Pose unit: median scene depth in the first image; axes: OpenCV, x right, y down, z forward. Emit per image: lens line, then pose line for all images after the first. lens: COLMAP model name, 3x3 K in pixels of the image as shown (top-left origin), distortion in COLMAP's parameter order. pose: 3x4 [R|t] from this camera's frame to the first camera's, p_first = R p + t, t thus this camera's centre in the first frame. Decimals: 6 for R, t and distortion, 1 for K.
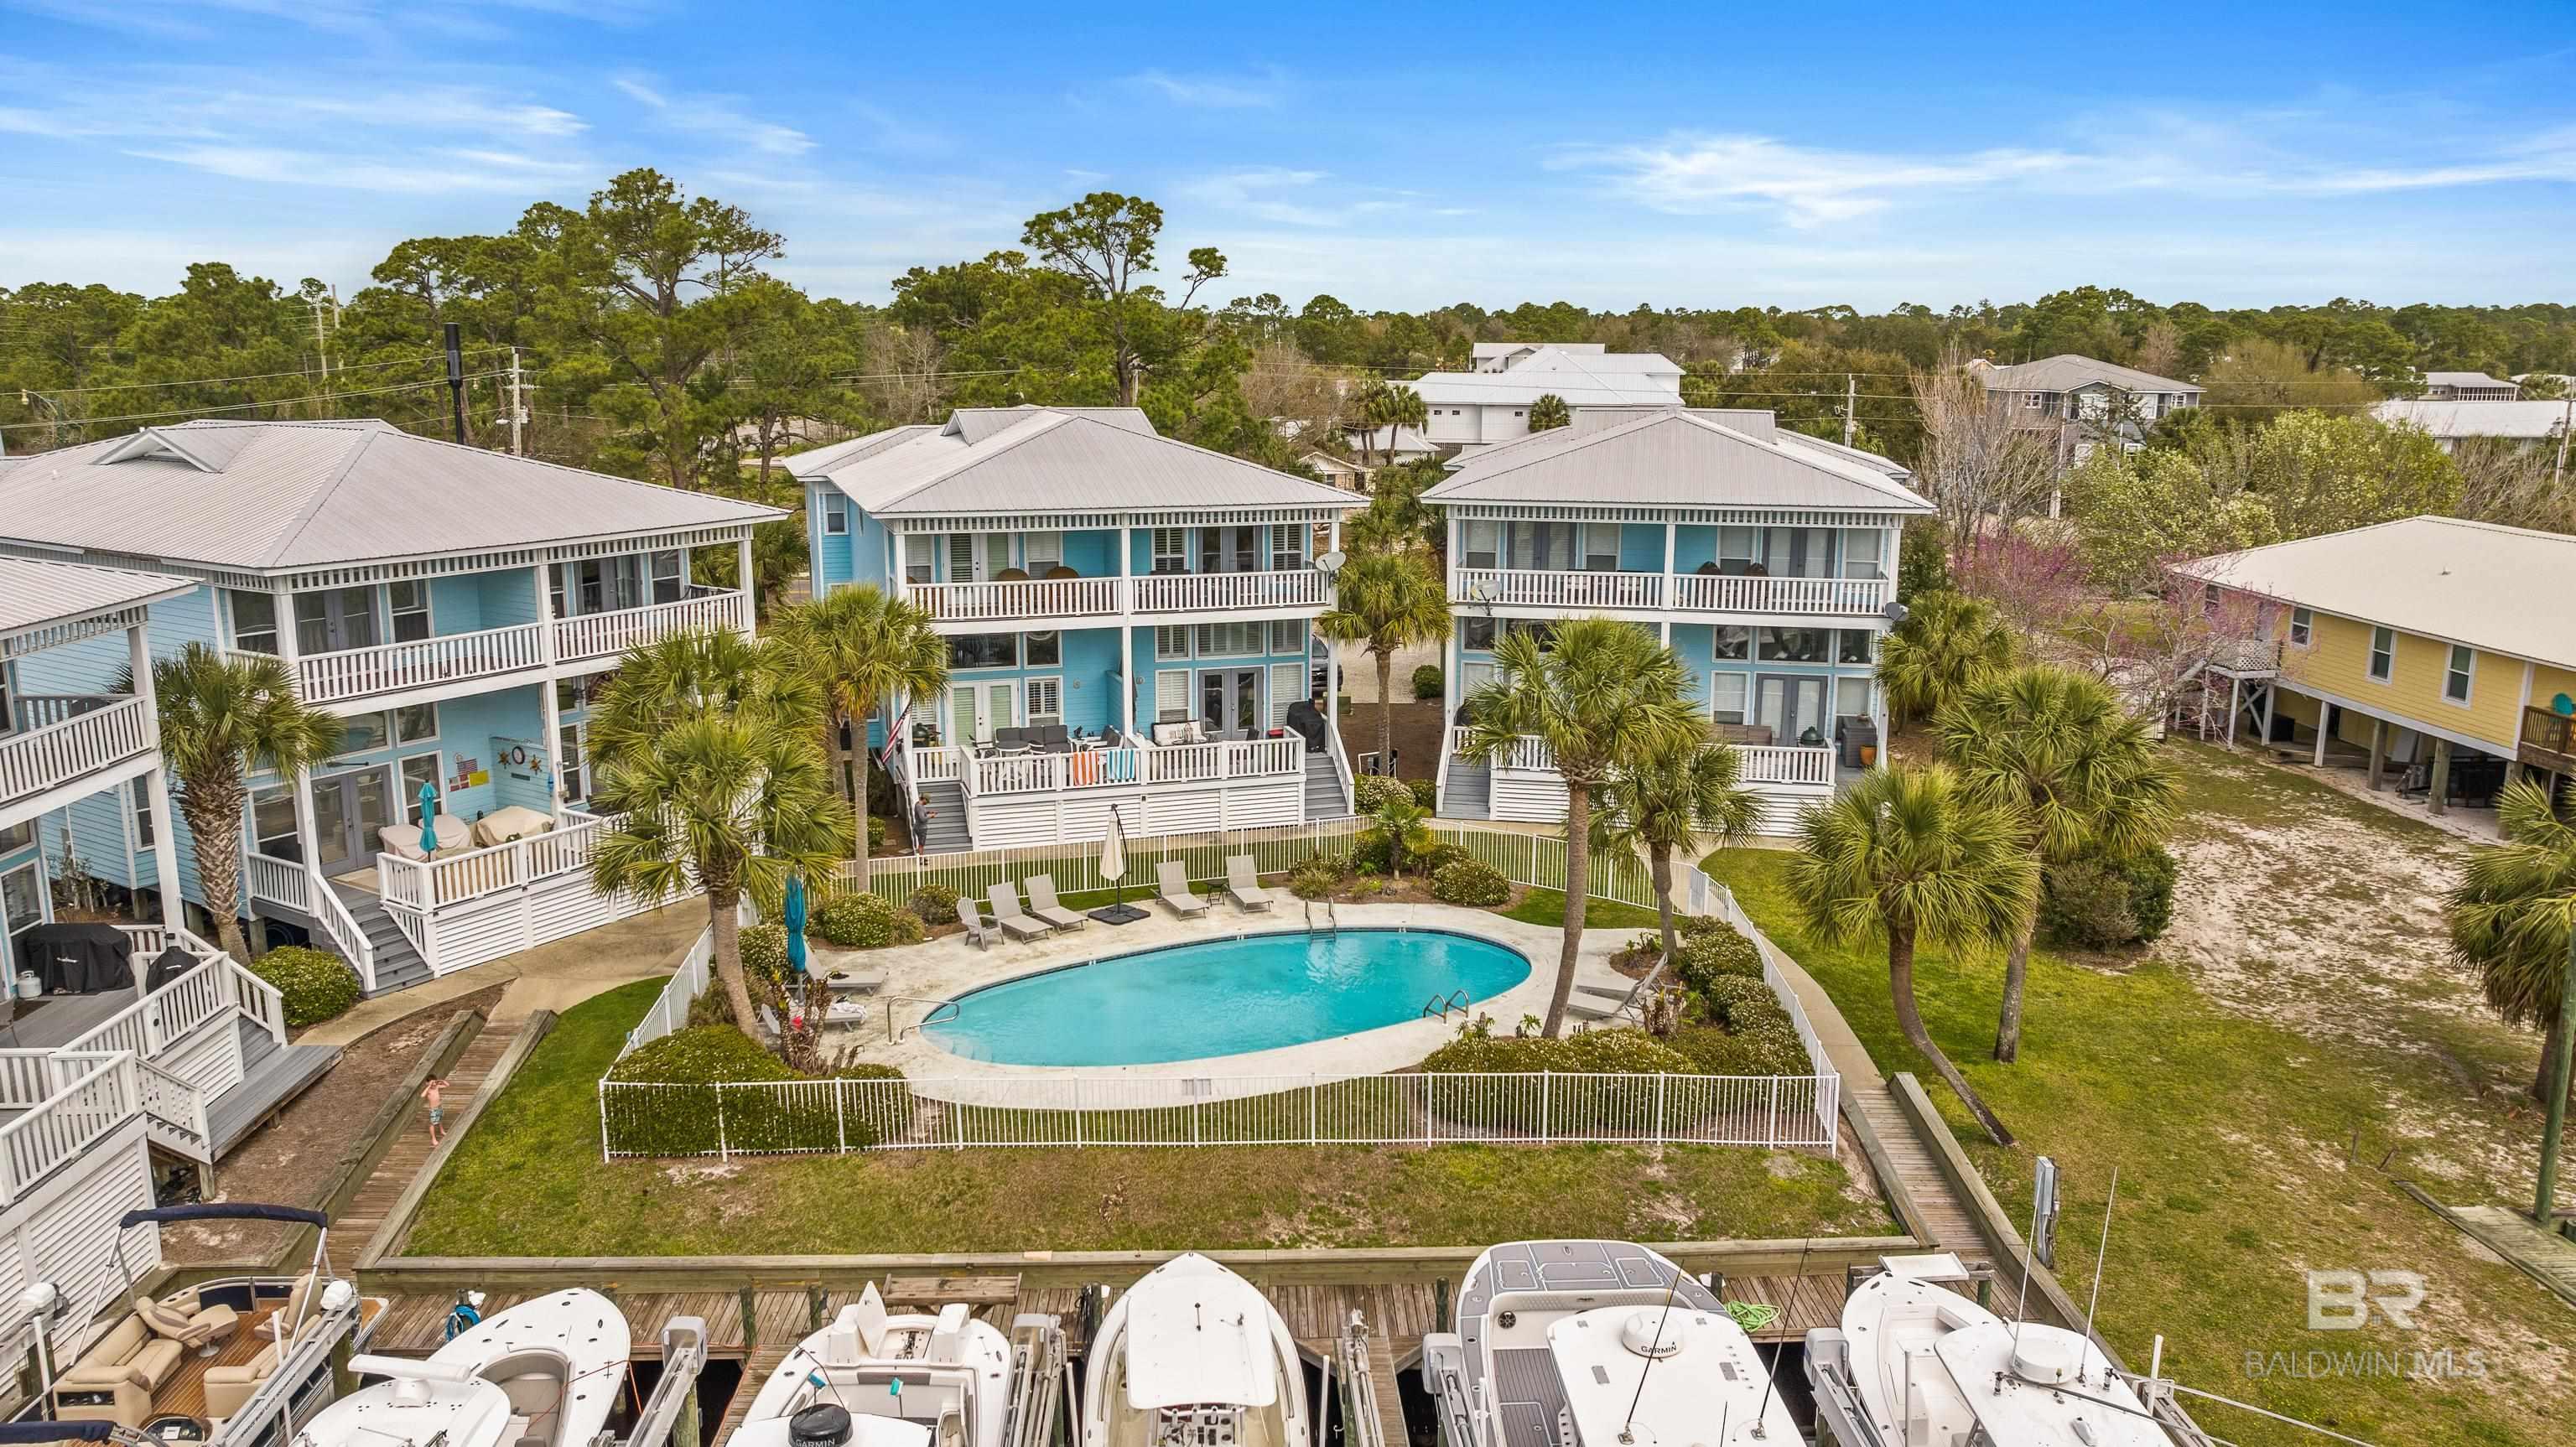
lens RADIAL K [[1804.5, 0, 1288.0], [0, 1804.5, 723.5], [0, 0, 1]] dist [0.009467, -0.000134]
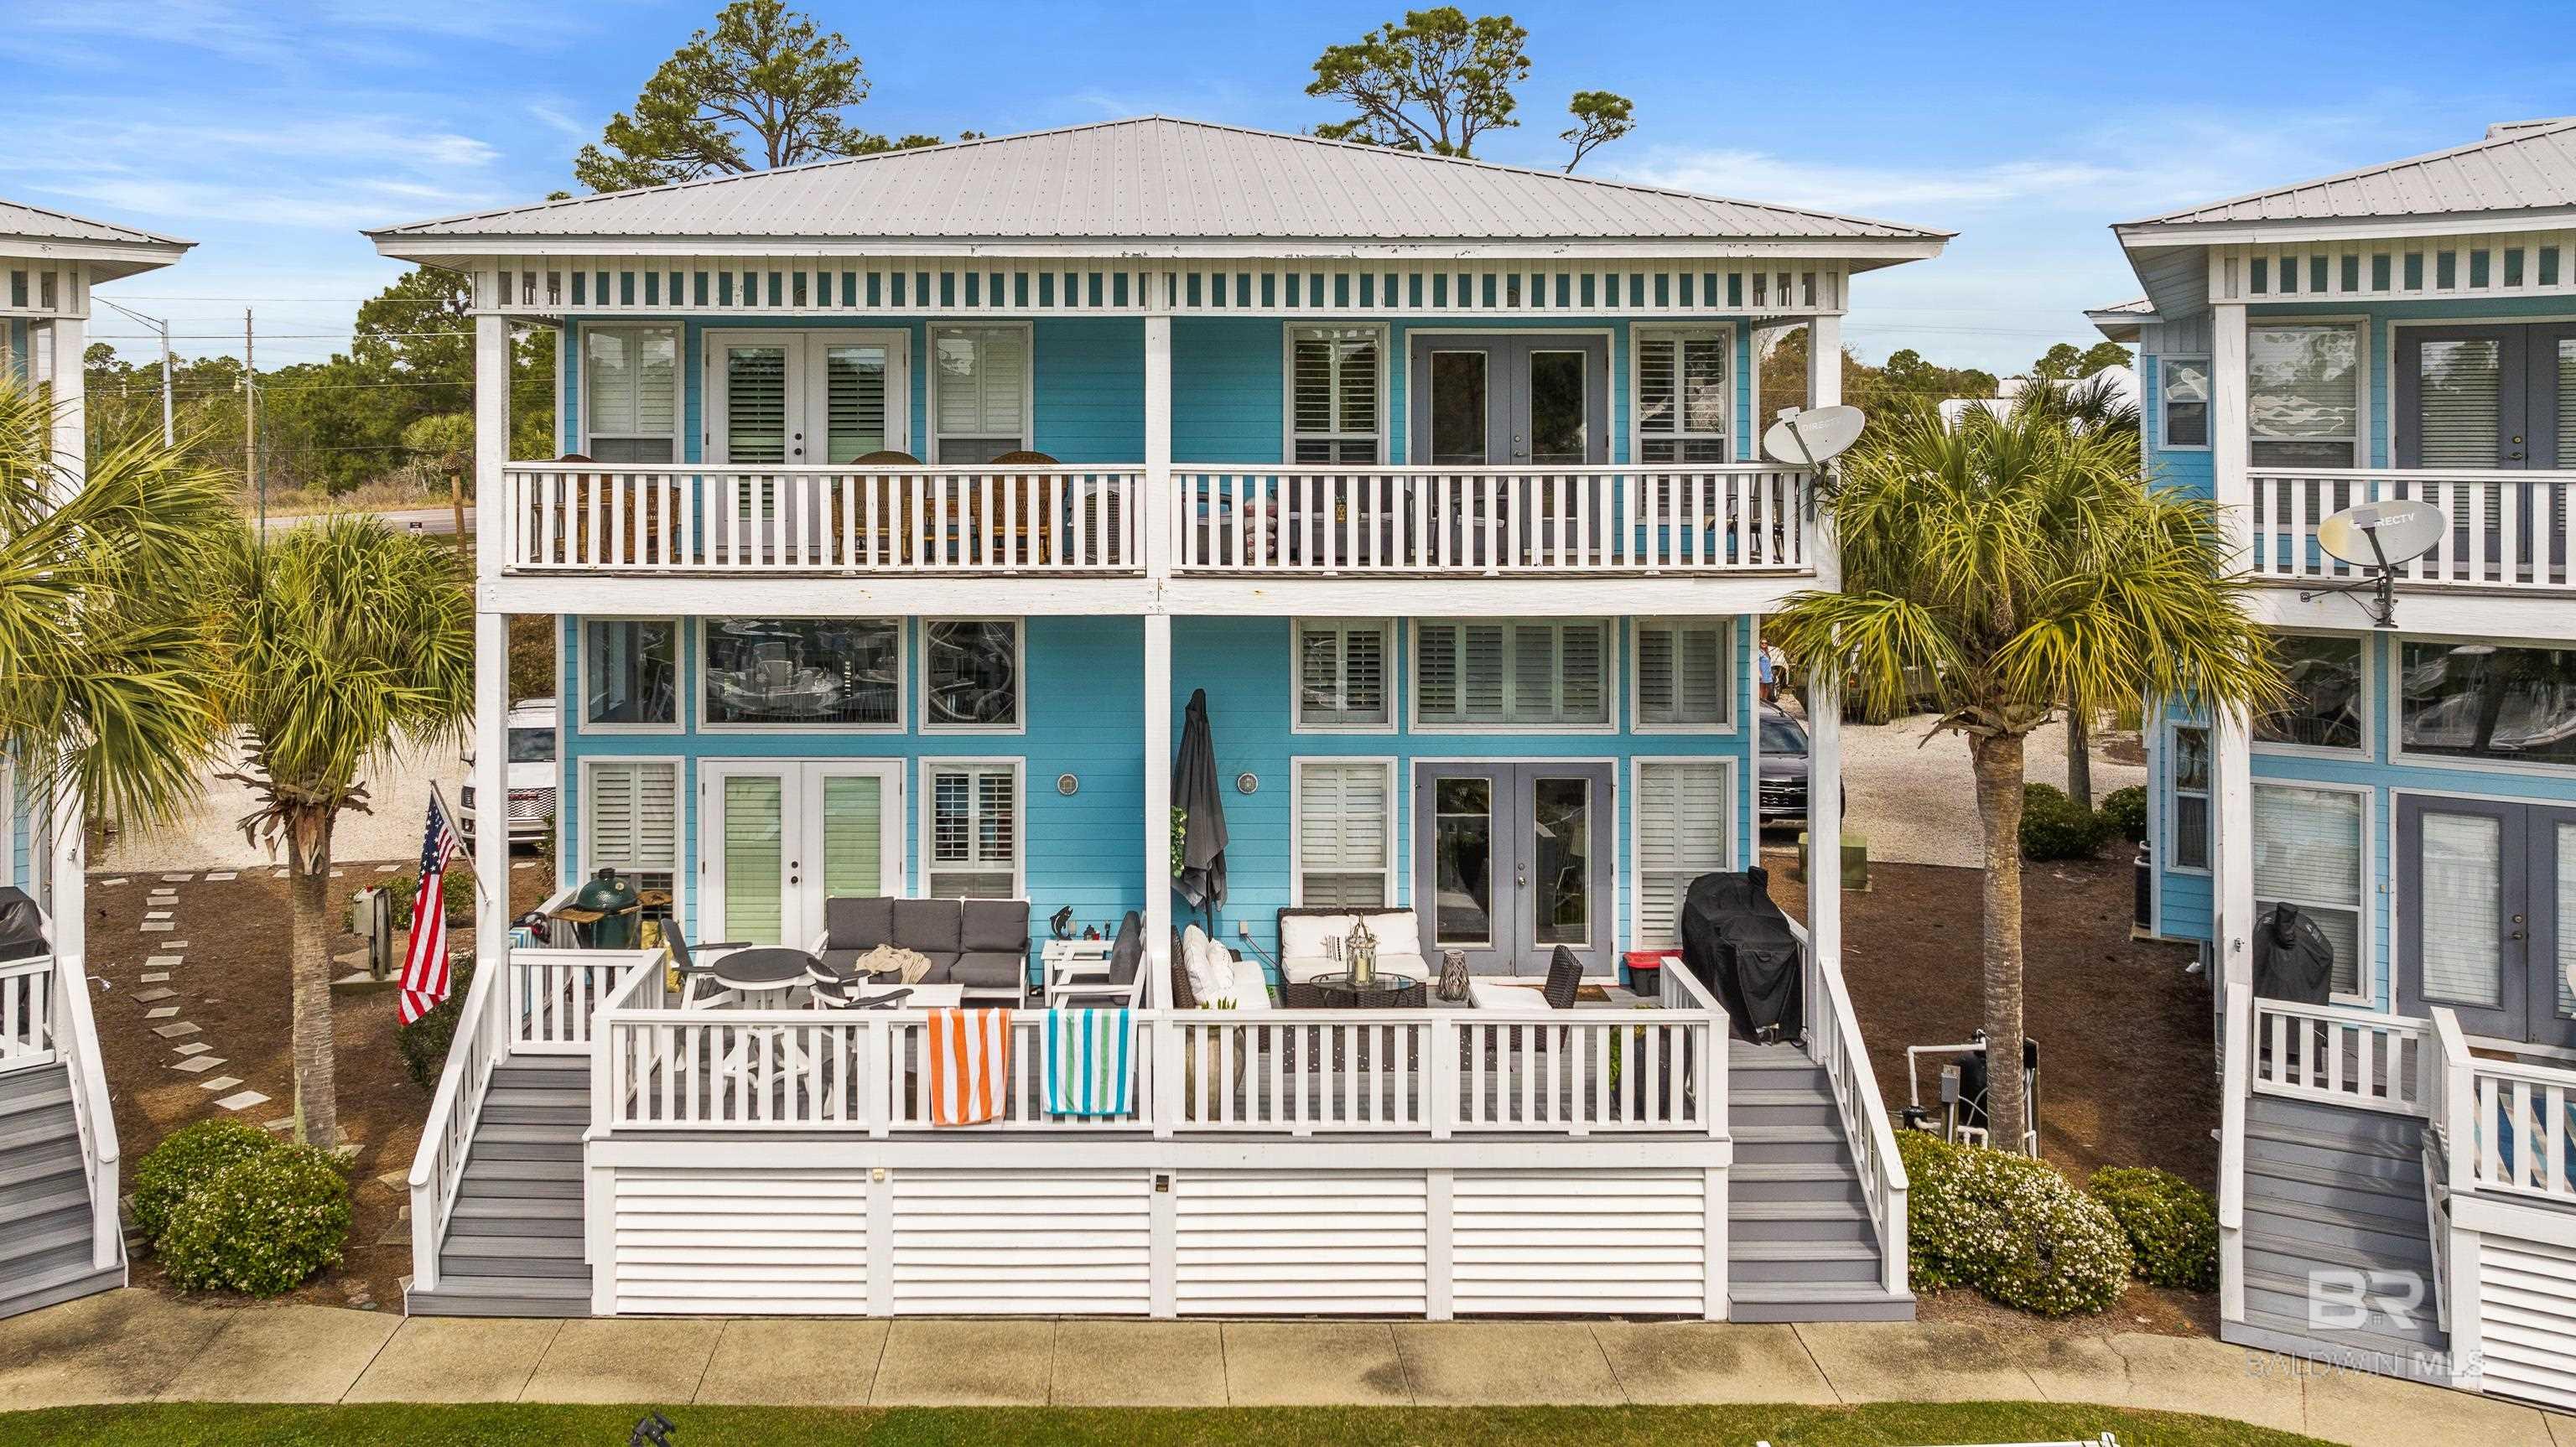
lens RADIAL K [[1867.1, 0, 1135.9], [0, 1867.1, 430.9], [0, 0, 1]] dist [-0.005484, -0.000216]
pose [[0.947791, -0.003379, -0.318874, 0.017744], [-0.062112, 0.978837, -0.194989, -0.022837], [0.312785, 0.204614, 0.927523, 0.773968]]
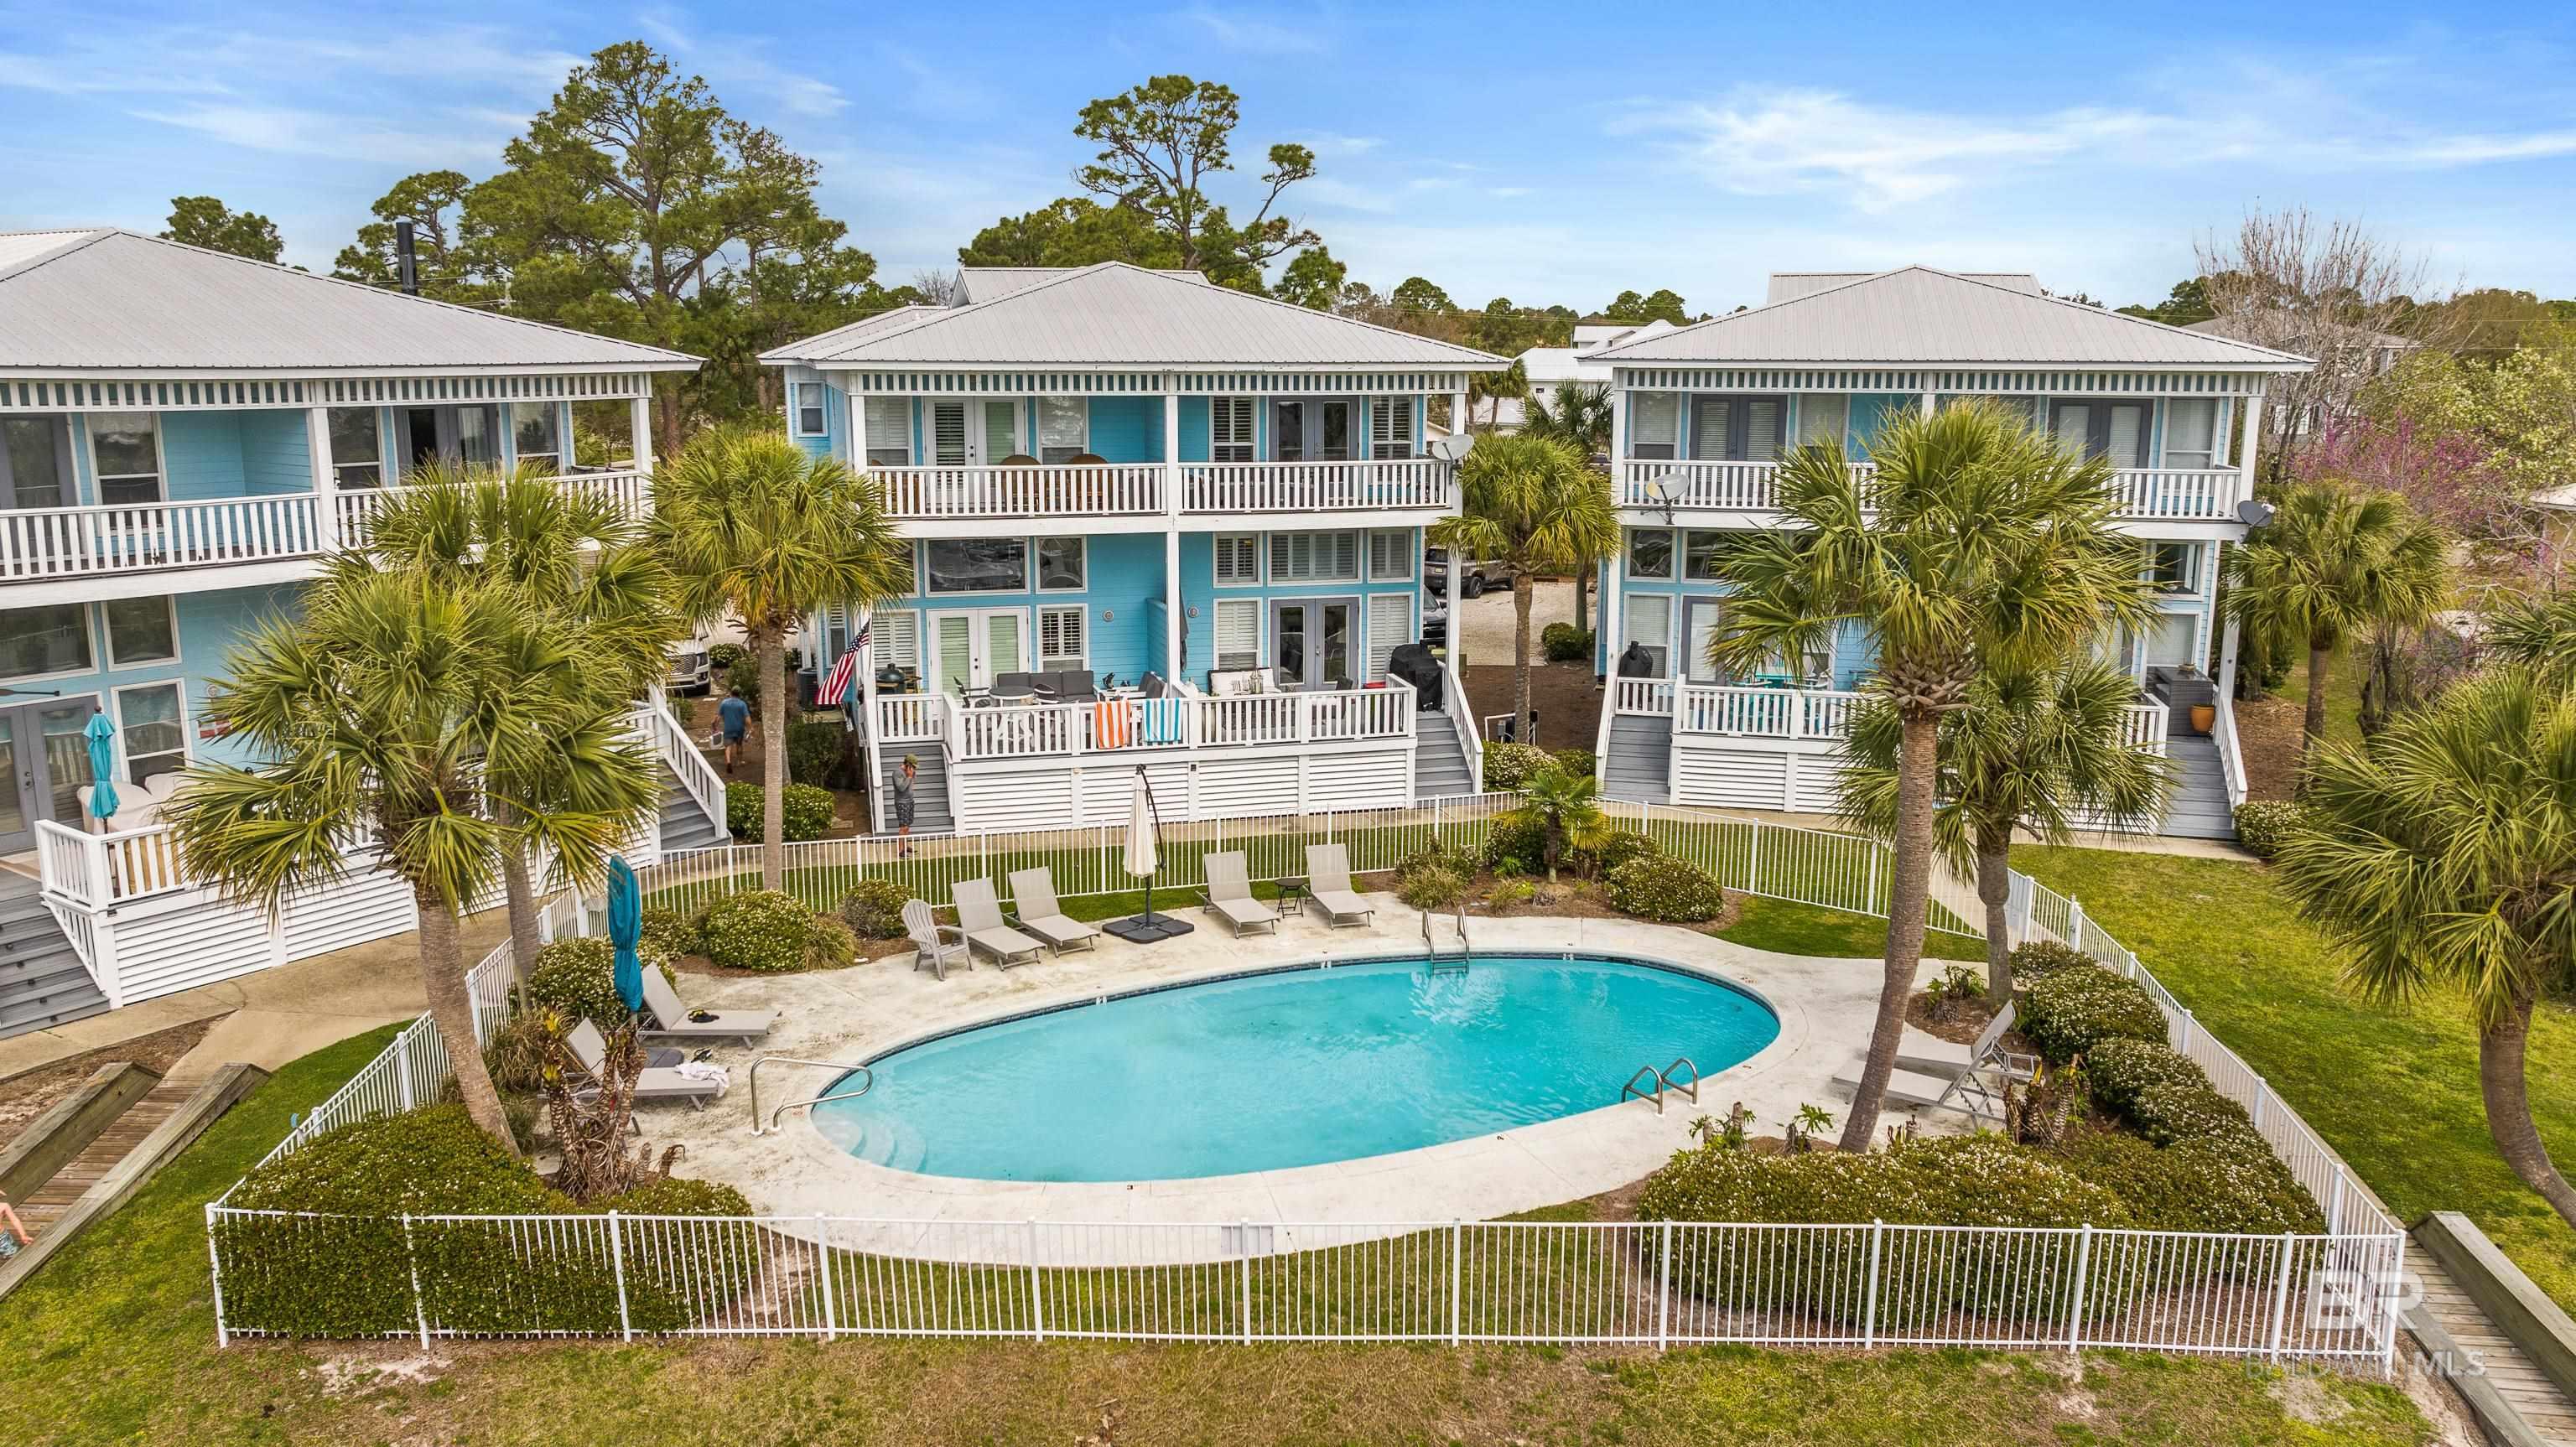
lens RADIAL K [[1816.2, 0, 1288.0], [0, 1816.2, 723.5], [0, 0, 1]] dist [-0.007899, 0.001940]
pose [[0.998889, 0.008022, -0.046430, -0.009482], [-0.008363, 0.999939, -0.007171, 0.032501], [0.046369, 0.007552, 0.998896, 0.311033]]
